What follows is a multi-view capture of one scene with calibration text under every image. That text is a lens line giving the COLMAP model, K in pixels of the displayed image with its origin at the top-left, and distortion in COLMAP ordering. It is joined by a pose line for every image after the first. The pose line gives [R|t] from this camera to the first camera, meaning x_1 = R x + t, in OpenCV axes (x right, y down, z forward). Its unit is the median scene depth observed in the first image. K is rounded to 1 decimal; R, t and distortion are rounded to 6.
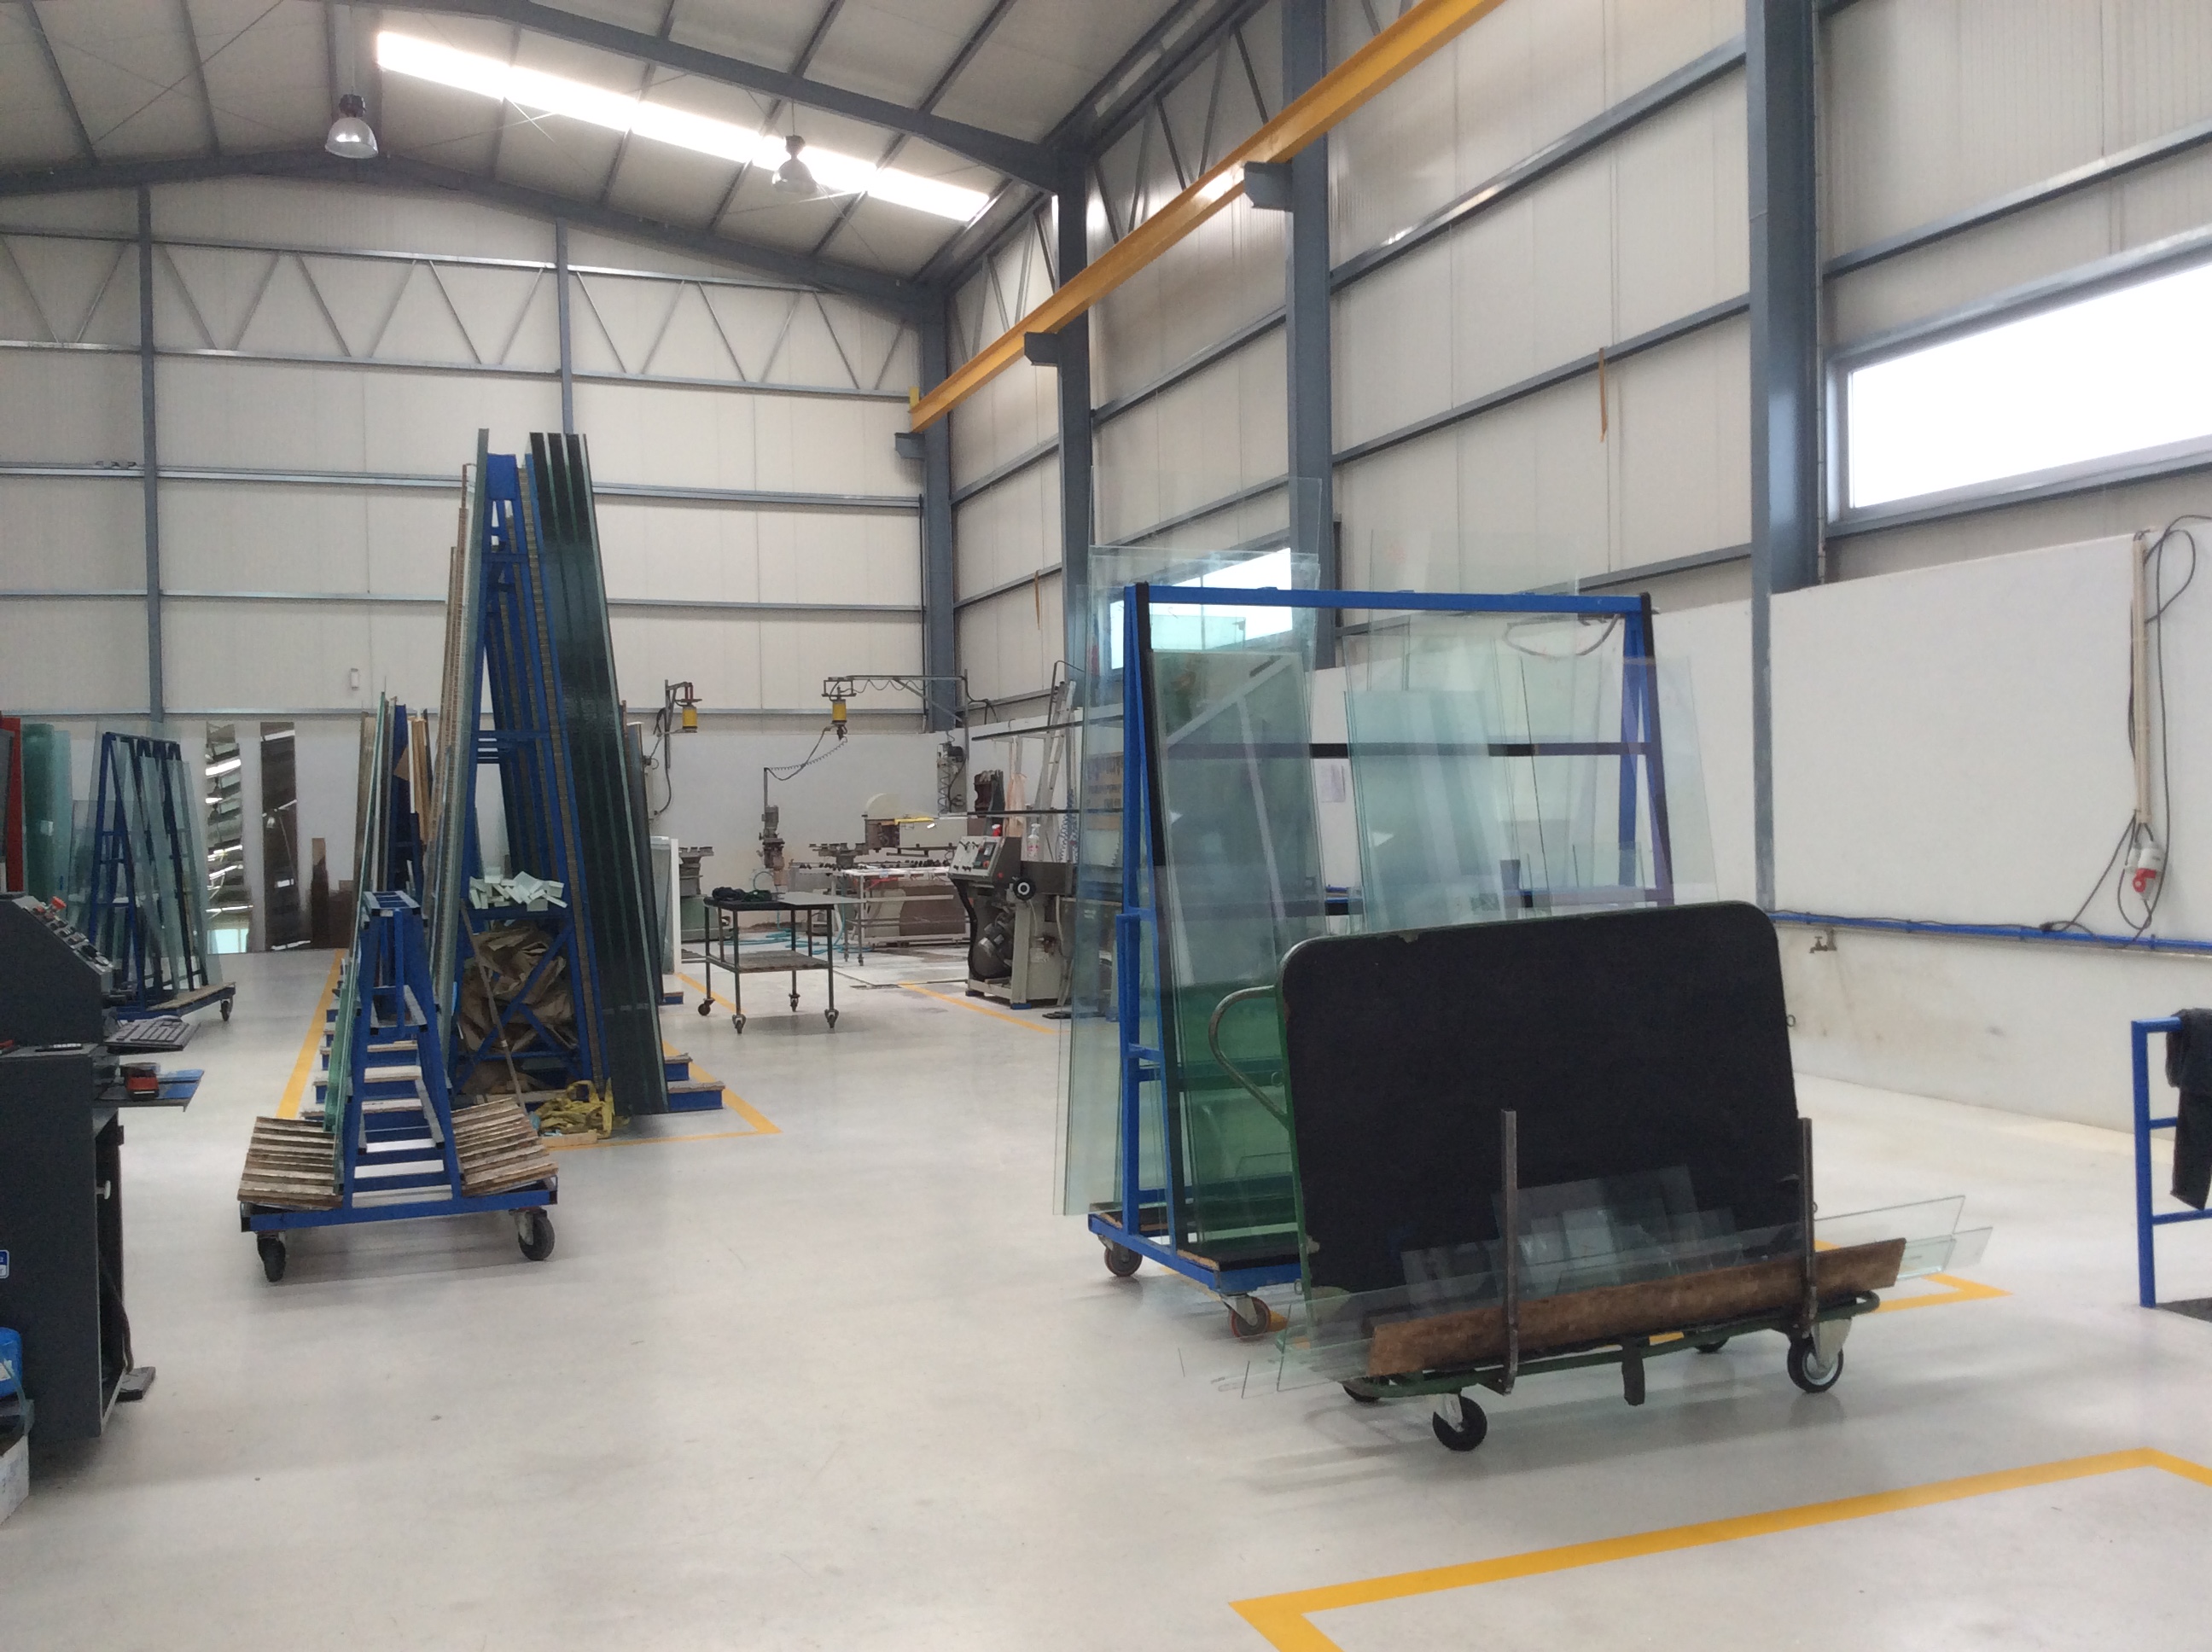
lens RADIAL K [[2017.2, 0, 1106.0], [0, 2017.2, 826.0], [0, 0, 1]] dist [0.134896, -0.278403]
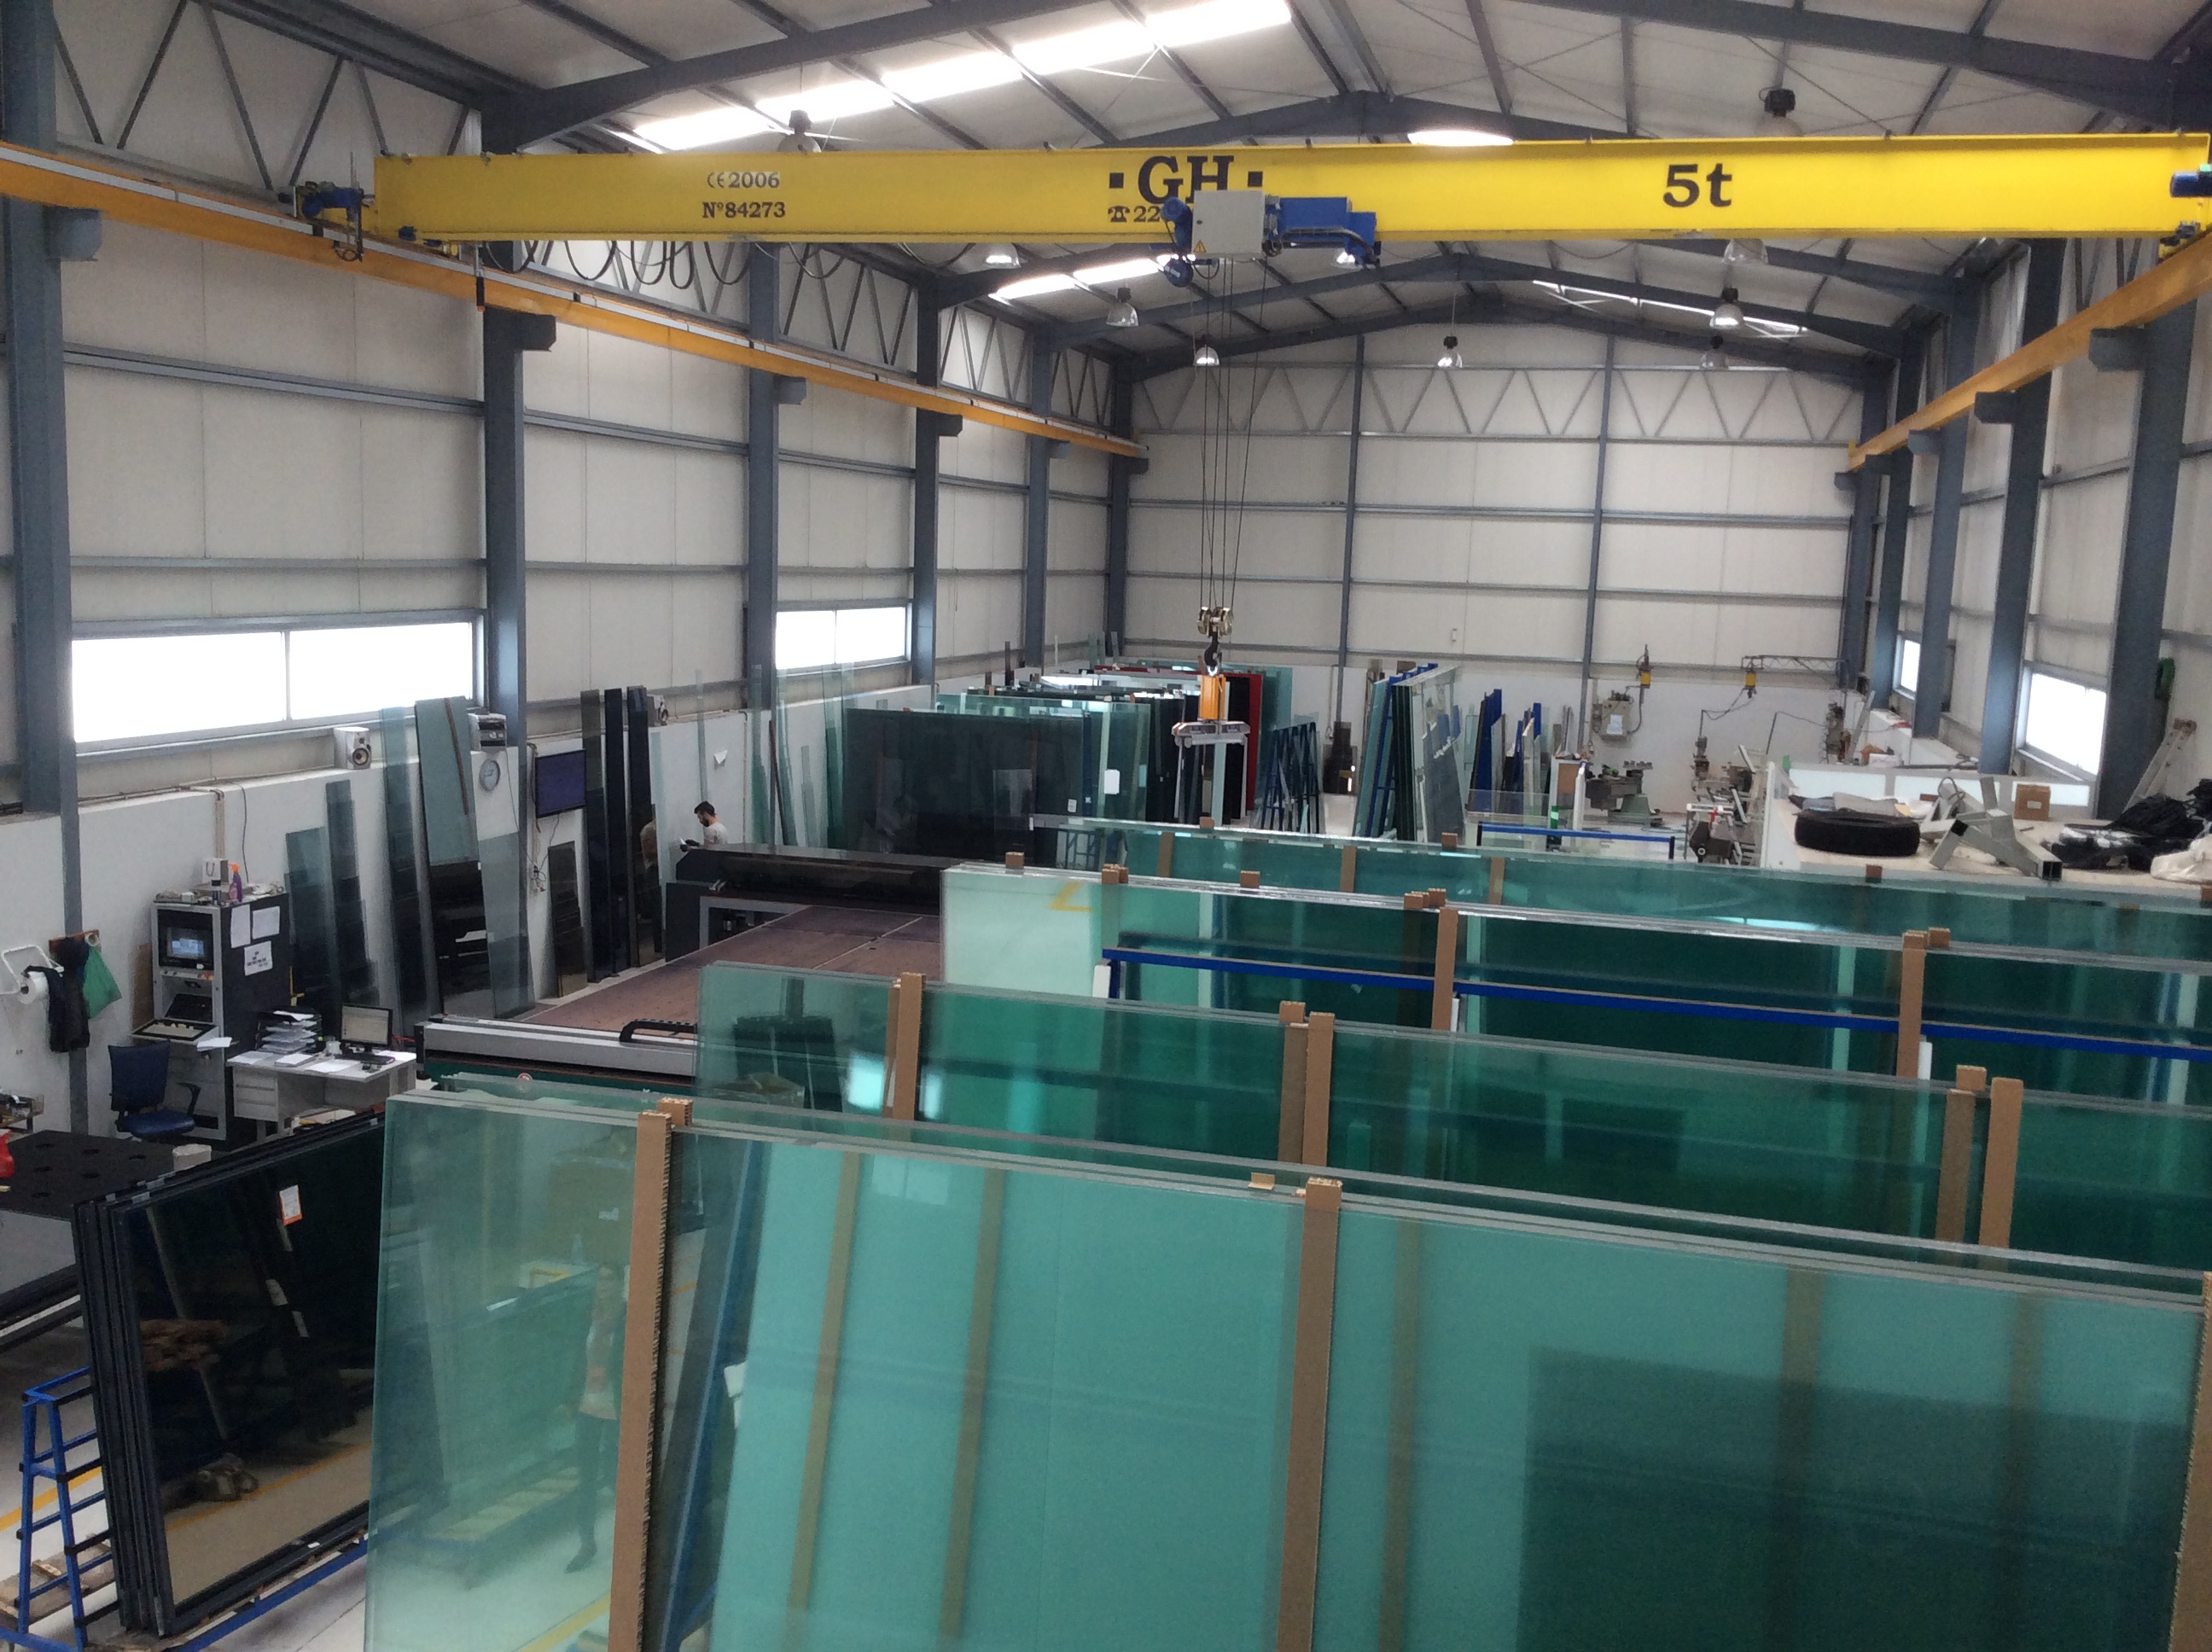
lens RADIAL K [[2033.6, 0, 1099.6], [0, 2033.6, 822.0], [0, 0, 1]] dist [0.125328, -0.265312]
pose [[0.819478, 0.127027, -0.558855, 0.368449], [-0.059093, 0.988658, 0.138070, -0.148088], [0.570055, -0.080121, 0.817690, -0.564265]]
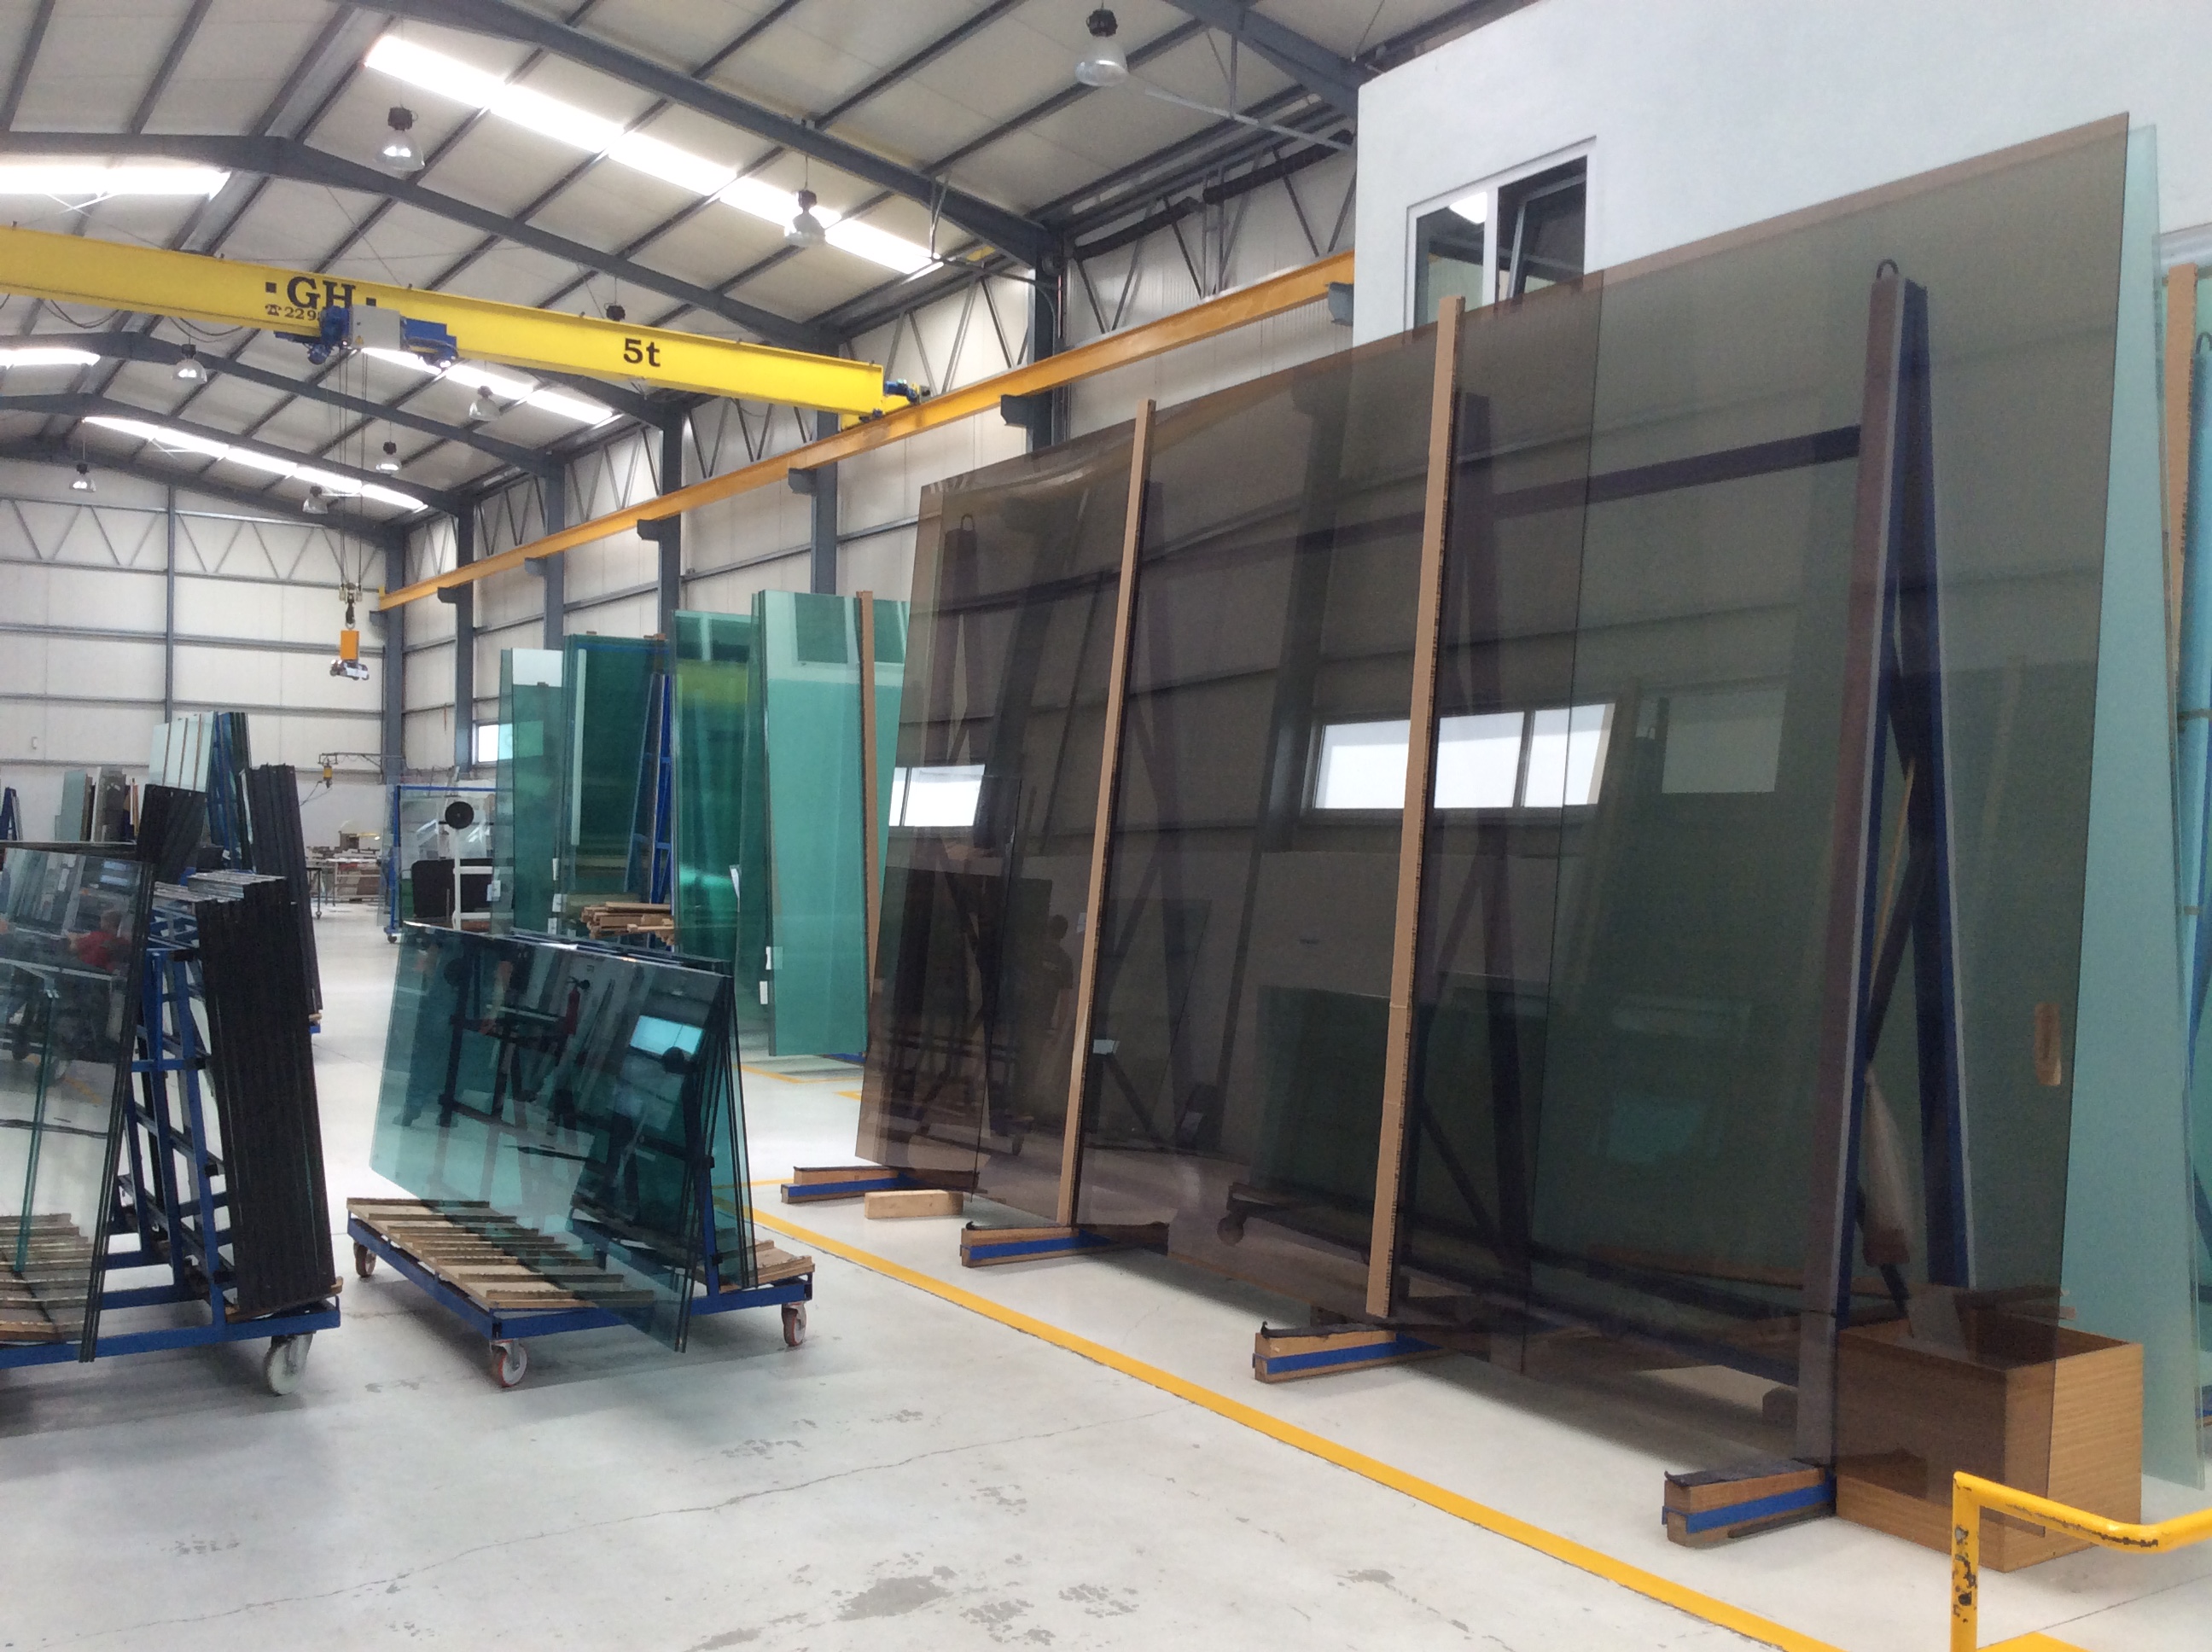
lens RADIAL K [[2049.3, 0, 1106.0], [0, 2049.3, 826.0], [0, 0, 1]] dist [0.078294, -0.137773]
pose [[0.972681, 0.038870, 0.228871, 0.135524], [-0.035875, 0.999208, -0.017235, -0.002664], [-0.229359, 0.008554, 0.973304, -1.047737]]
